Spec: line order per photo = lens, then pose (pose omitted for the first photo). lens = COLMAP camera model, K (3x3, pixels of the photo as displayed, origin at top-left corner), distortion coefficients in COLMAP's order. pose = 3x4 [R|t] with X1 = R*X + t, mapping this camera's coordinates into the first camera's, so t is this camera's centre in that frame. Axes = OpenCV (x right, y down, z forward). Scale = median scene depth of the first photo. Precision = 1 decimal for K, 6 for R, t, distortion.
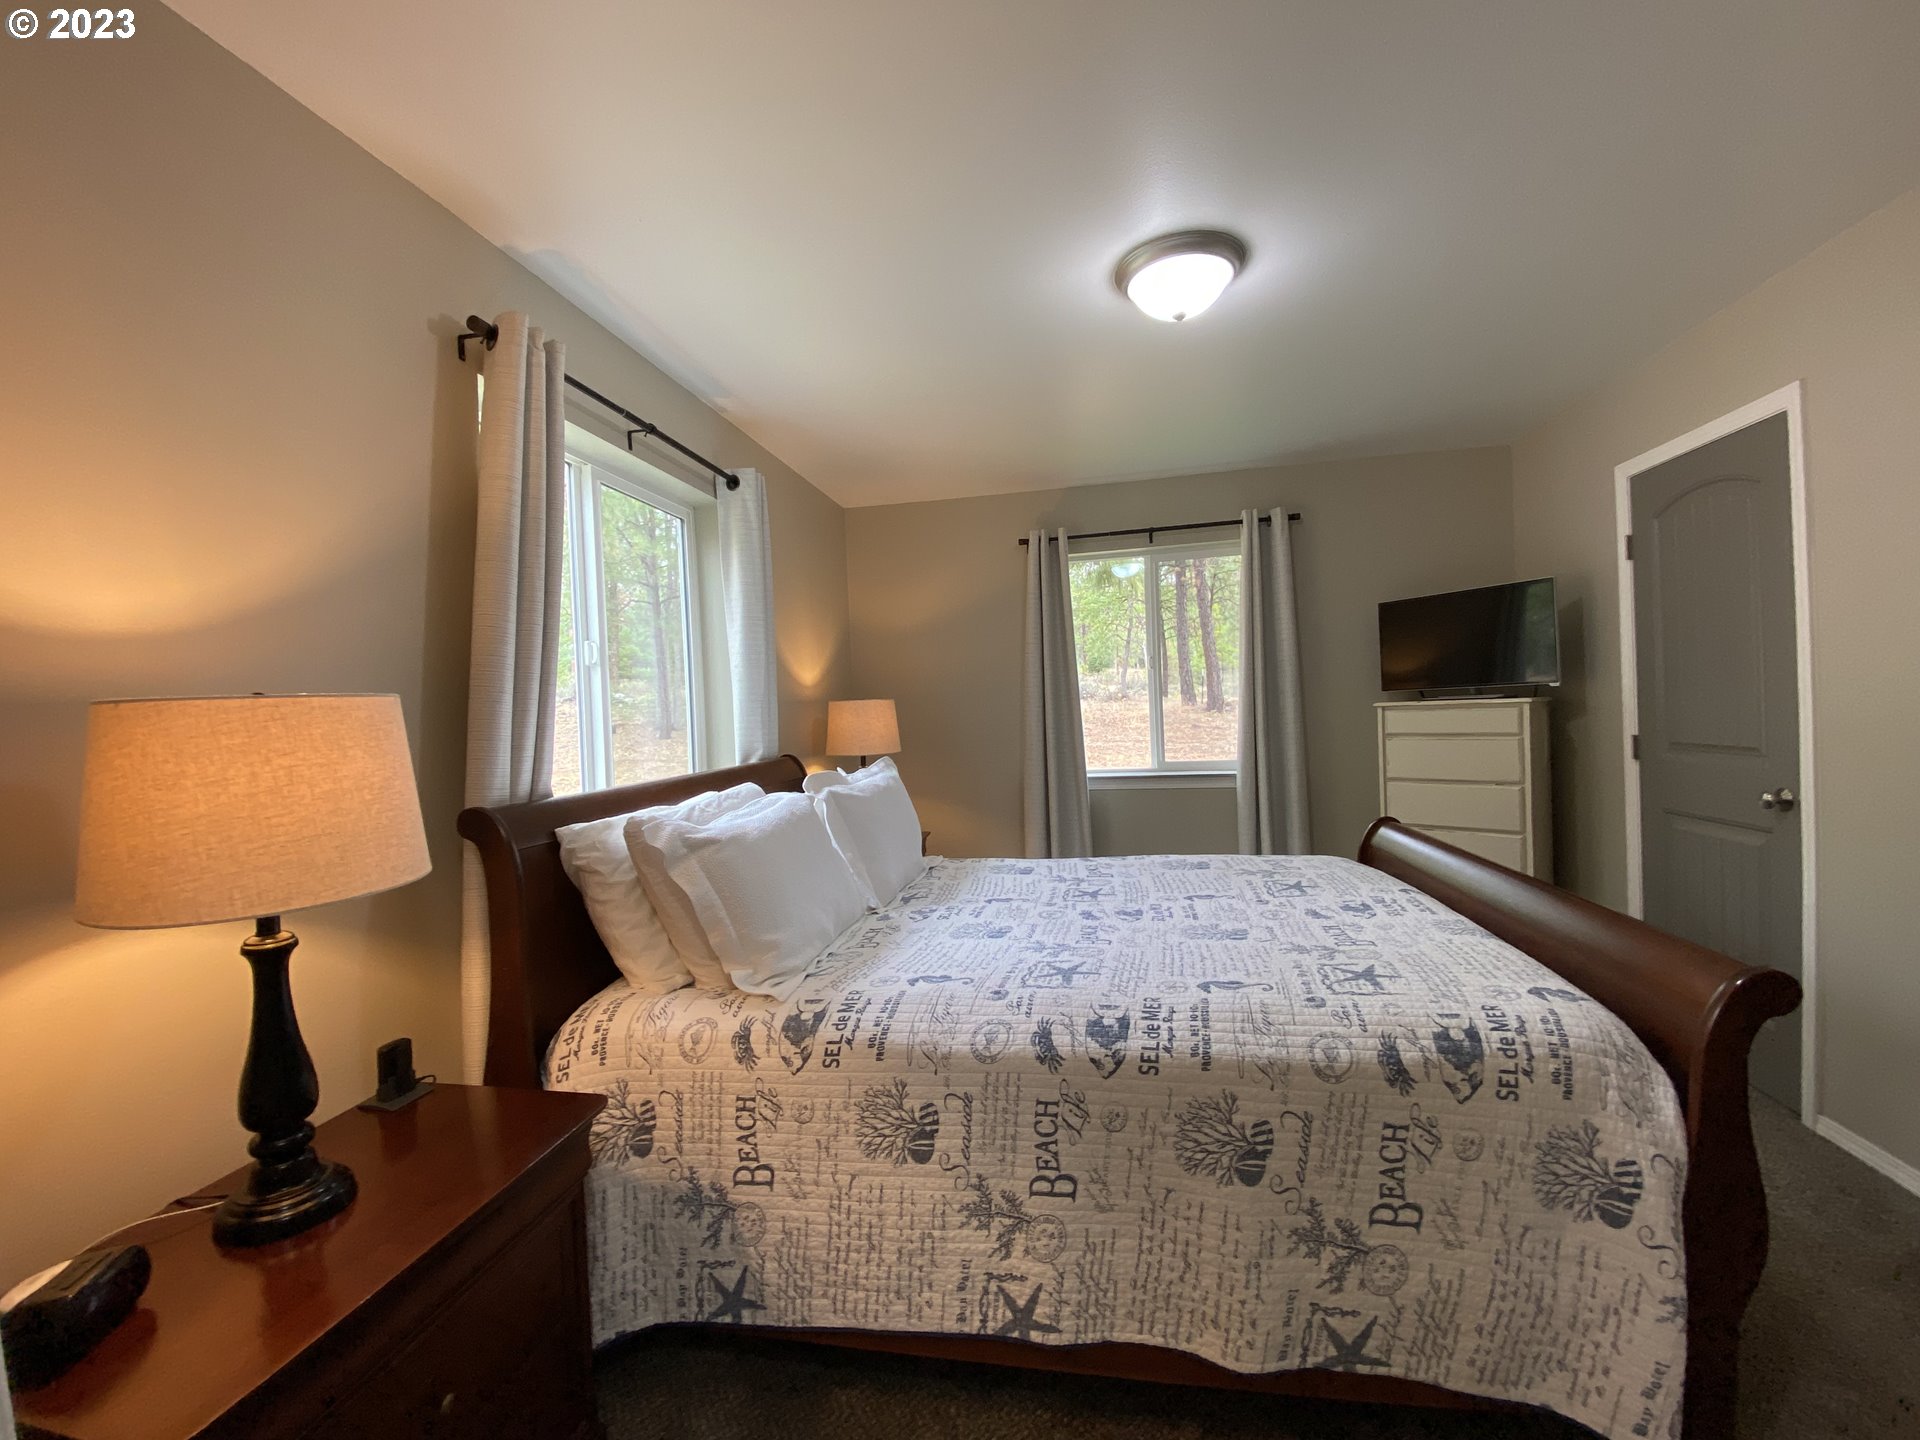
lens RADIAL K [[776.9, 0, 960.0], [0, 776.9, 720.0], [0, 0, 1]] dist [0.014324, -0.017144]
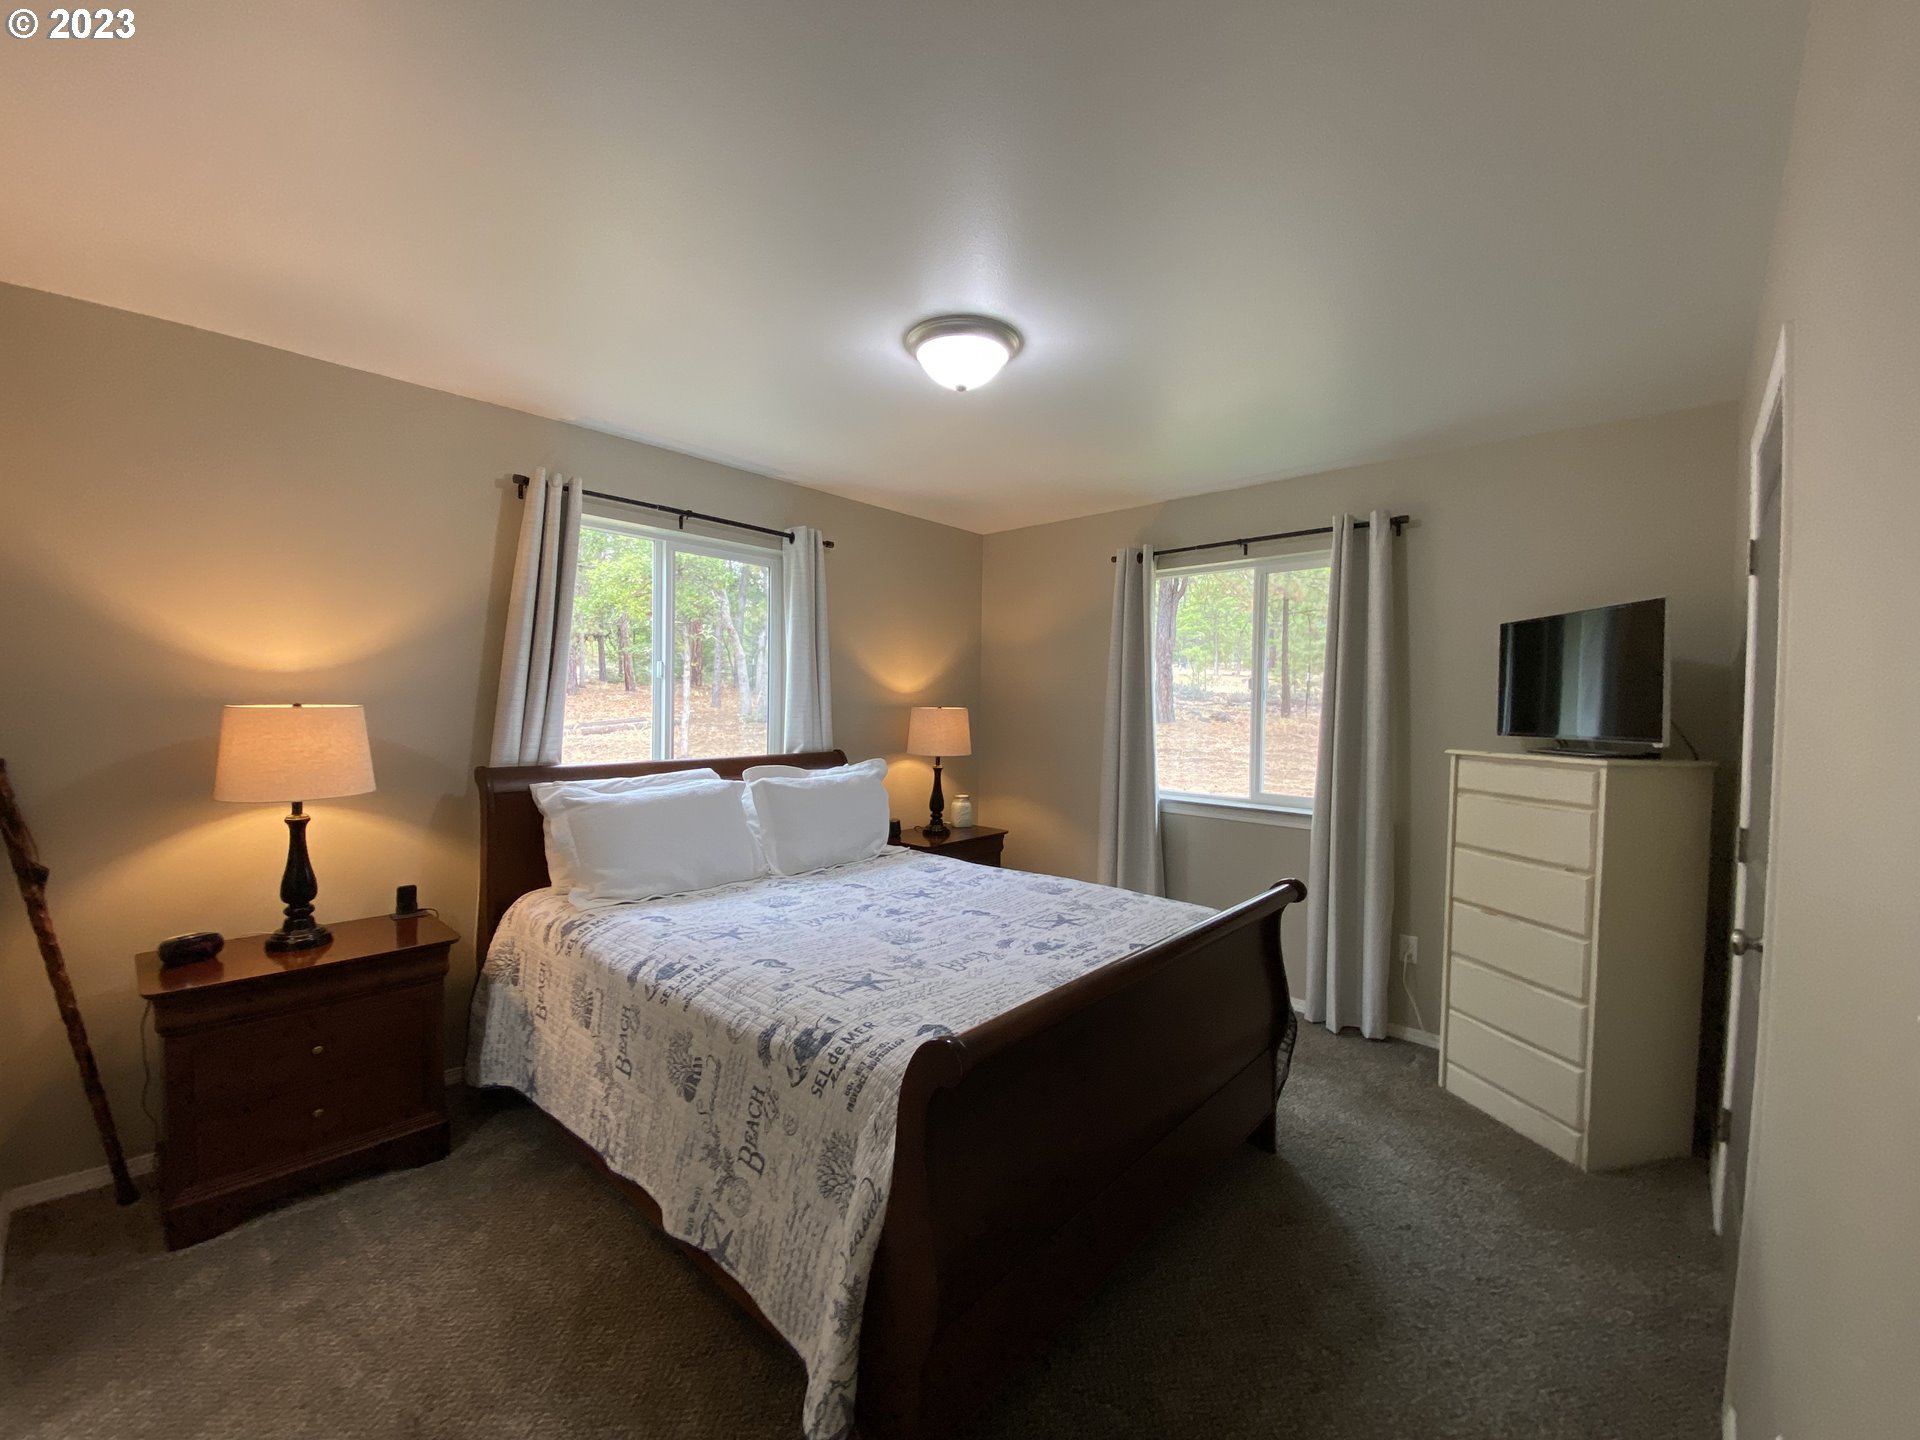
lens RADIAL K [[776.9, 0, 960.0], [0, 776.9, 720.0], [0, 0, 1]] dist [0.014324, -0.017144]
pose [[0.847474, 0.063996, -0.526965, 1.358358], [-0.056146, 0.997944, 0.030898, -0.120445], [0.527859, 0.003402, 0.849325, 0.097238]]
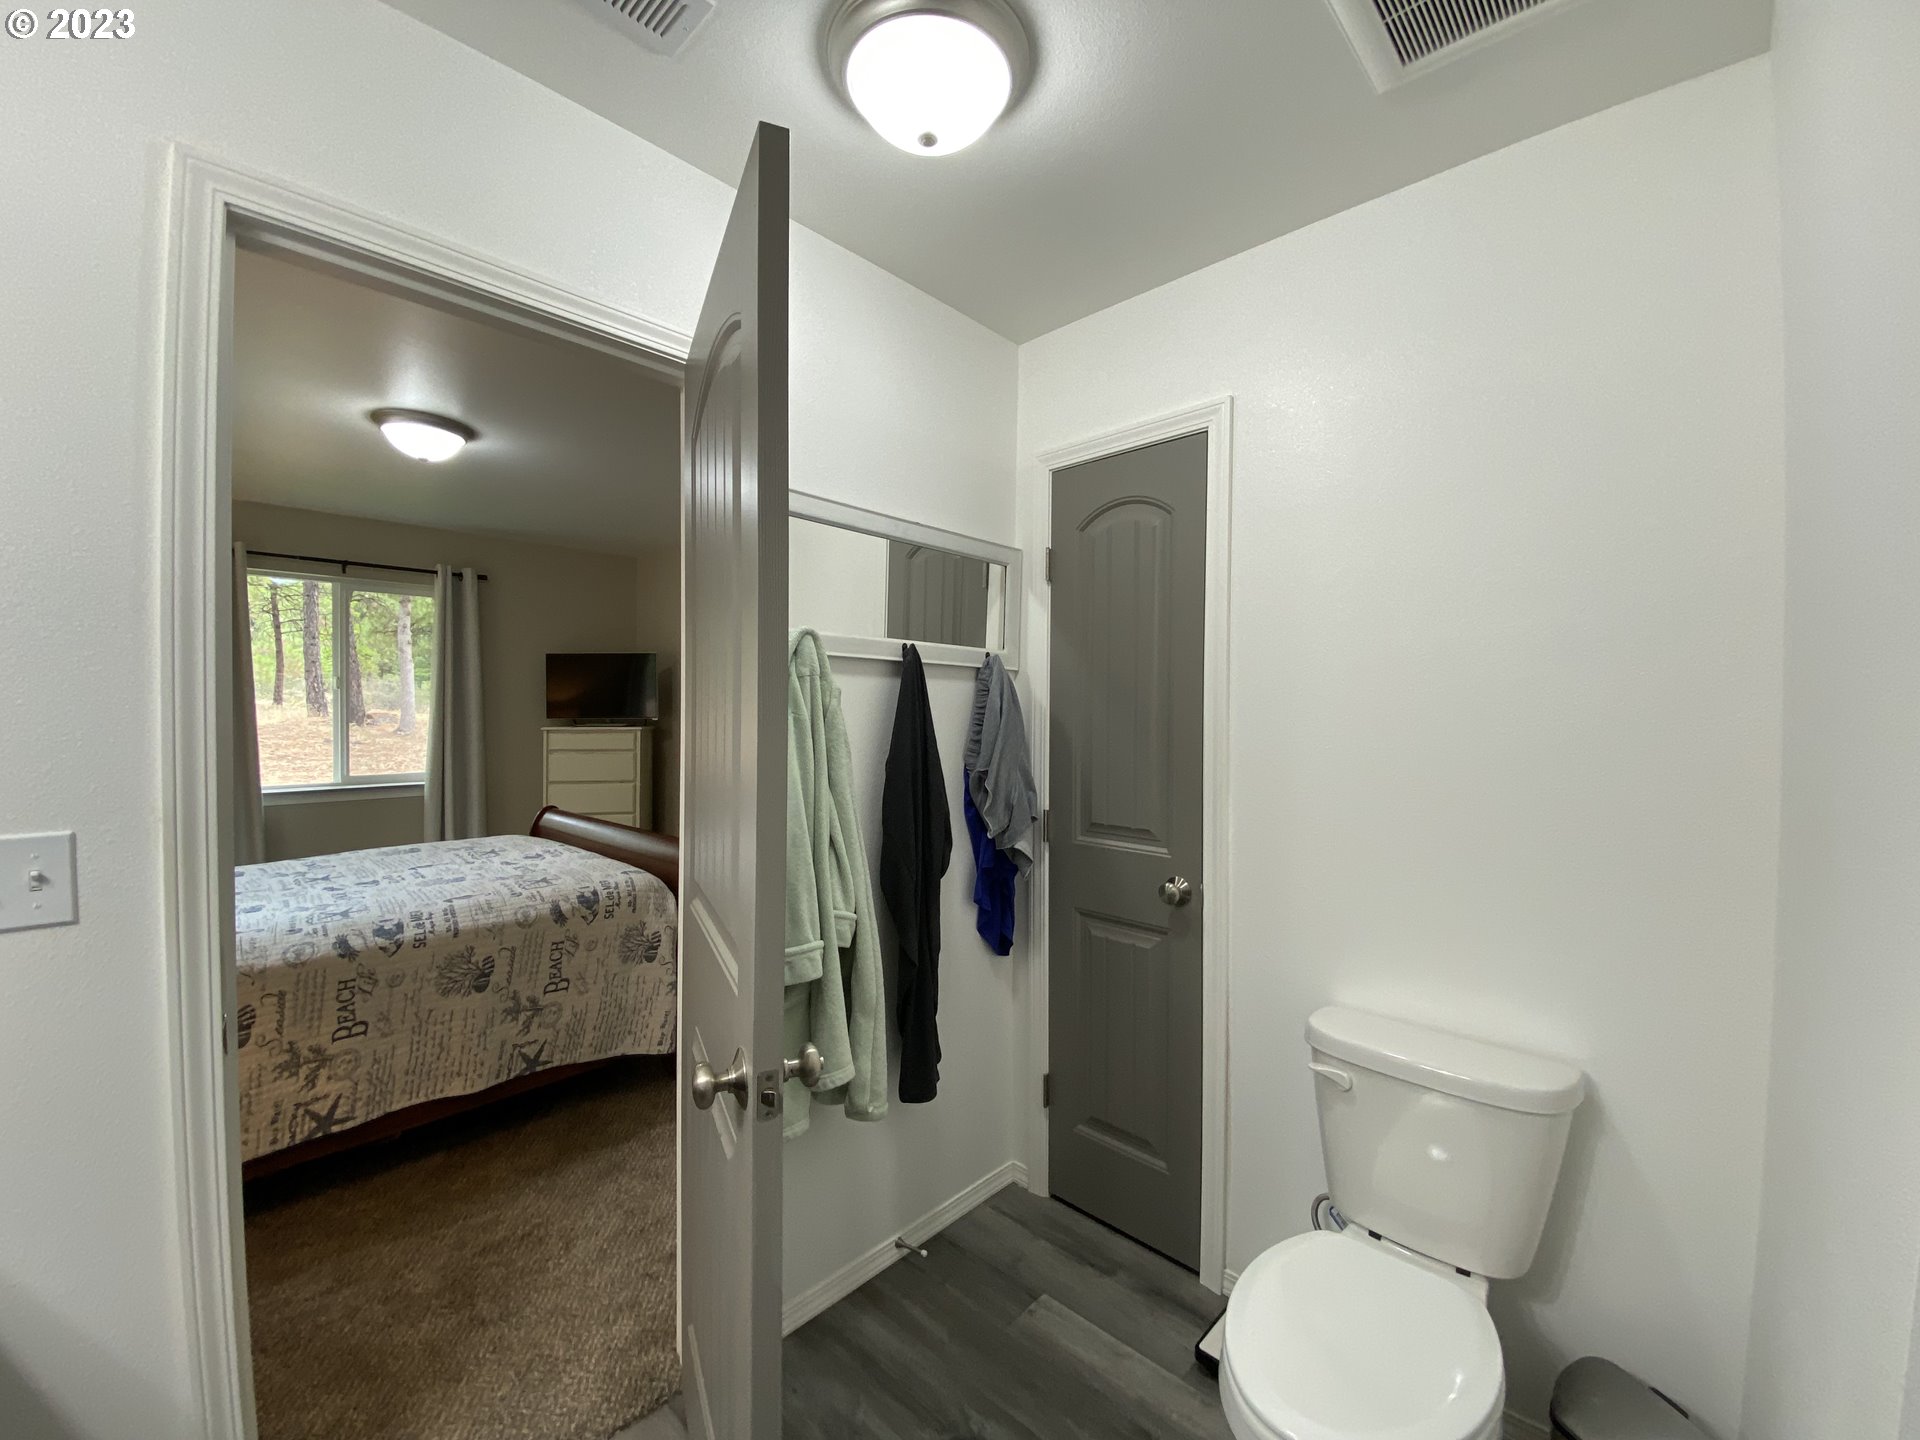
lens RADIAL K [[778.7, 0, 964.5], [0, 778.7, 705.6], [0, 0, 1]] dist [0.000462, -0.011971]
pose [[0.538361, 0.043008, 0.841616, -0.566020], [-0.011458, 0.998978, -0.043721, -0.020115], [-0.842636, 0.013895, 0.538304, -0.933048]]
